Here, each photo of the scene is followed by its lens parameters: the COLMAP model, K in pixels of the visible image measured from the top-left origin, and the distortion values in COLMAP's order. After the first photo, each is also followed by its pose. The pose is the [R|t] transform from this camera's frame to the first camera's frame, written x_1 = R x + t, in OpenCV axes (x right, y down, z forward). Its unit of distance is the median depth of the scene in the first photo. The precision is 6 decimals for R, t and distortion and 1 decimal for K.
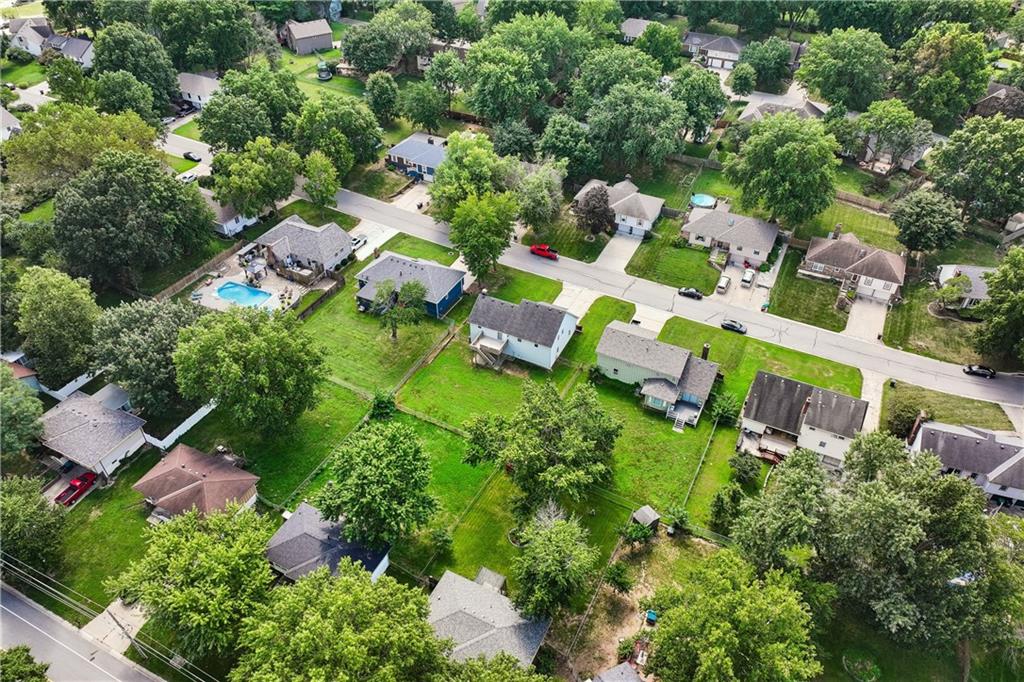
lens RADIAL K [[710.4, 0, 512.0], [0, 710.4, 341.0], [0, 0, 1]] dist [0.000596, 0.002115]
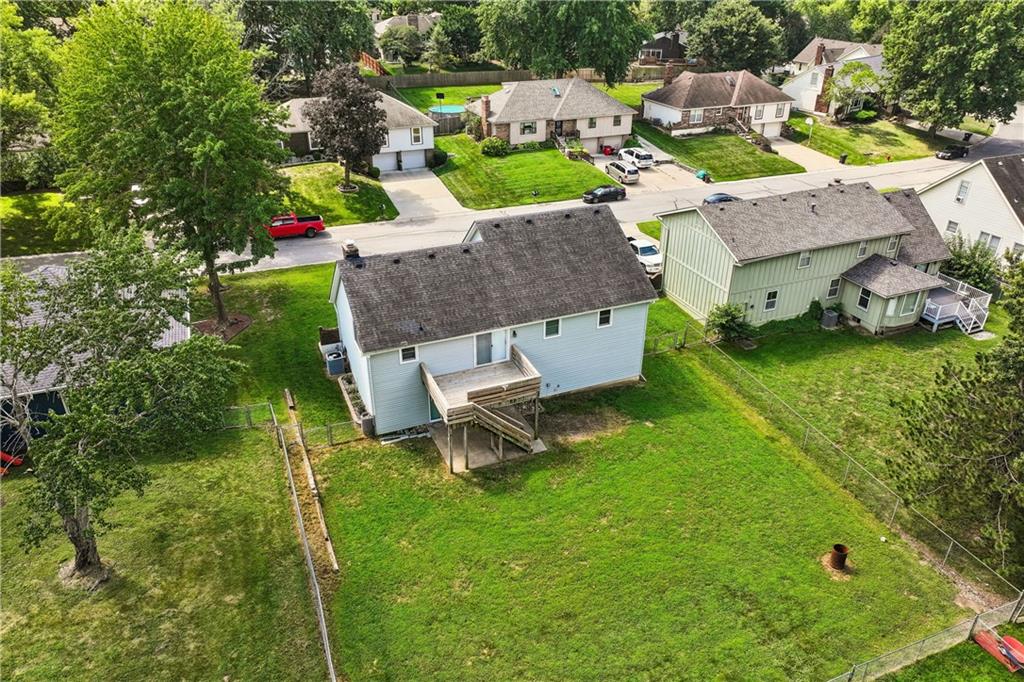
lens RADIAL K [[710.4, 0, 512.0], [0, 710.4, 341.0], [0, 0, 1]] dist [0.000596, 0.002115]
pose [[0.653323, -0.355649, 0.668343, -0.183483], [0.484391, 0.874815, -0.007985, -0.001892], [-0.581837, 0.328956, 0.743810, 0.695232]]
